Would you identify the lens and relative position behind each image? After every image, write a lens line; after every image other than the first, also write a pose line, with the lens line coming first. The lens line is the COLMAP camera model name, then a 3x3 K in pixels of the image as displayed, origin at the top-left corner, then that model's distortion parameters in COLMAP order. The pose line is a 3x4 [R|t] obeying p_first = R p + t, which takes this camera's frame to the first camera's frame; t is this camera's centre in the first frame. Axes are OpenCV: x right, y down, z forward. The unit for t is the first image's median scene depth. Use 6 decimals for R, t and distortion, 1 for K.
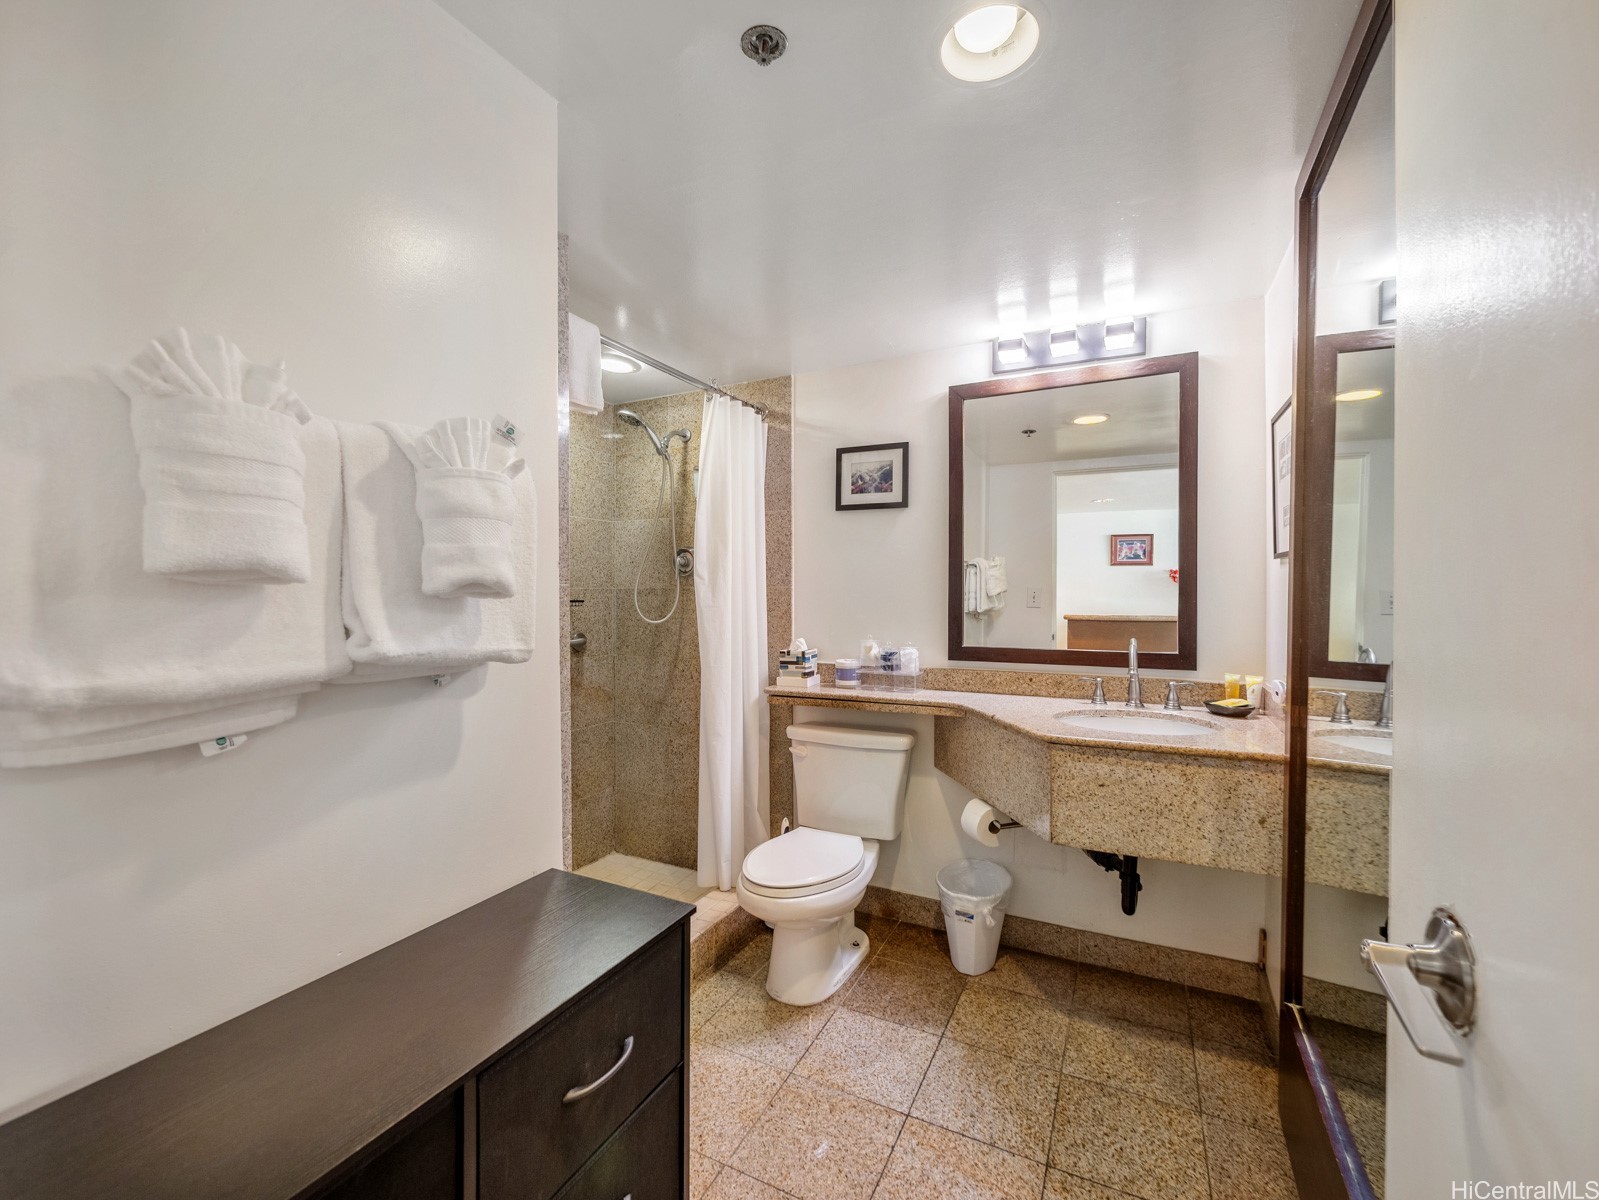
lens RADIAL K [[667.4, 0, 807.5], [0, 667.4, 599.3], [0, 0, 1]] dist [-0.009212, 0.001875]
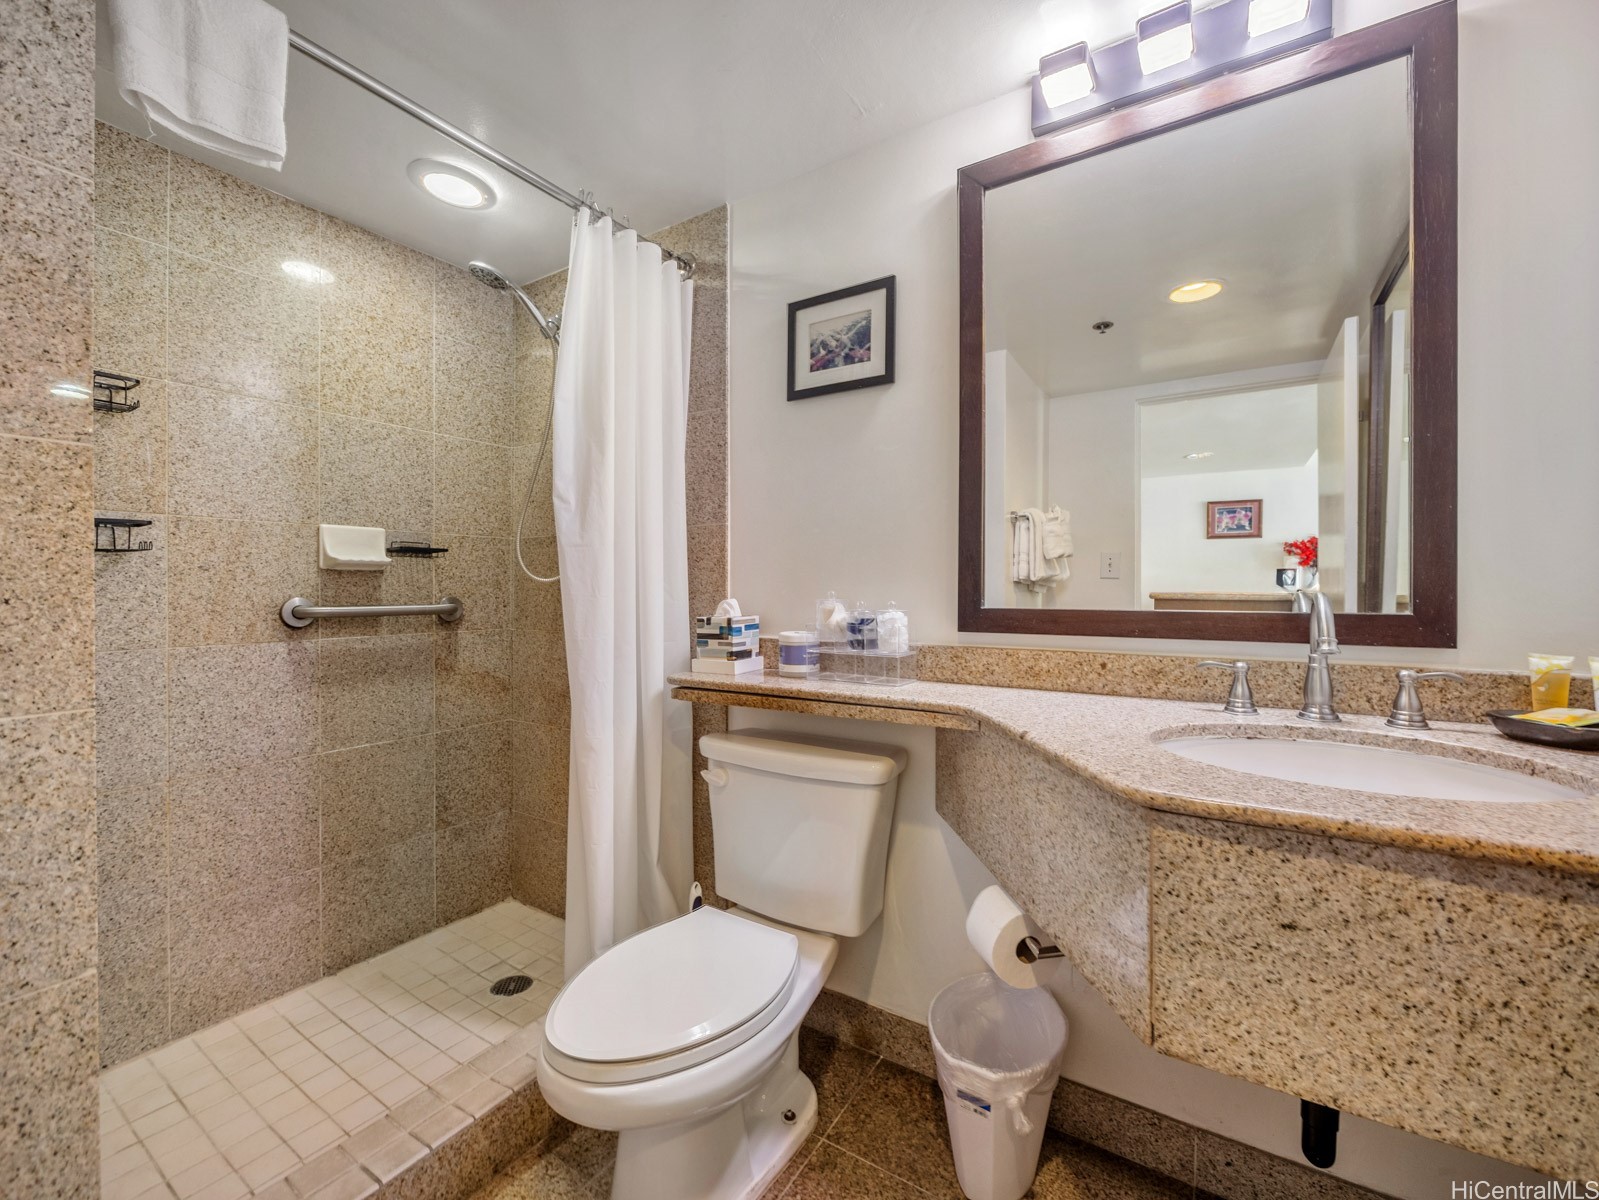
lens RADIAL K [[667.4, 0, 800.0], [0, 667.4, 592.8], [0, 0, 1]] dist [-0.009212, 0.001875]
pose [[0.994111, 0.000504, -0.108365, 0.135305], [-0.000670, 0.999999, -0.001492, 0.057492], [0.108364, 0.001556, 0.994110, 0.395831]]
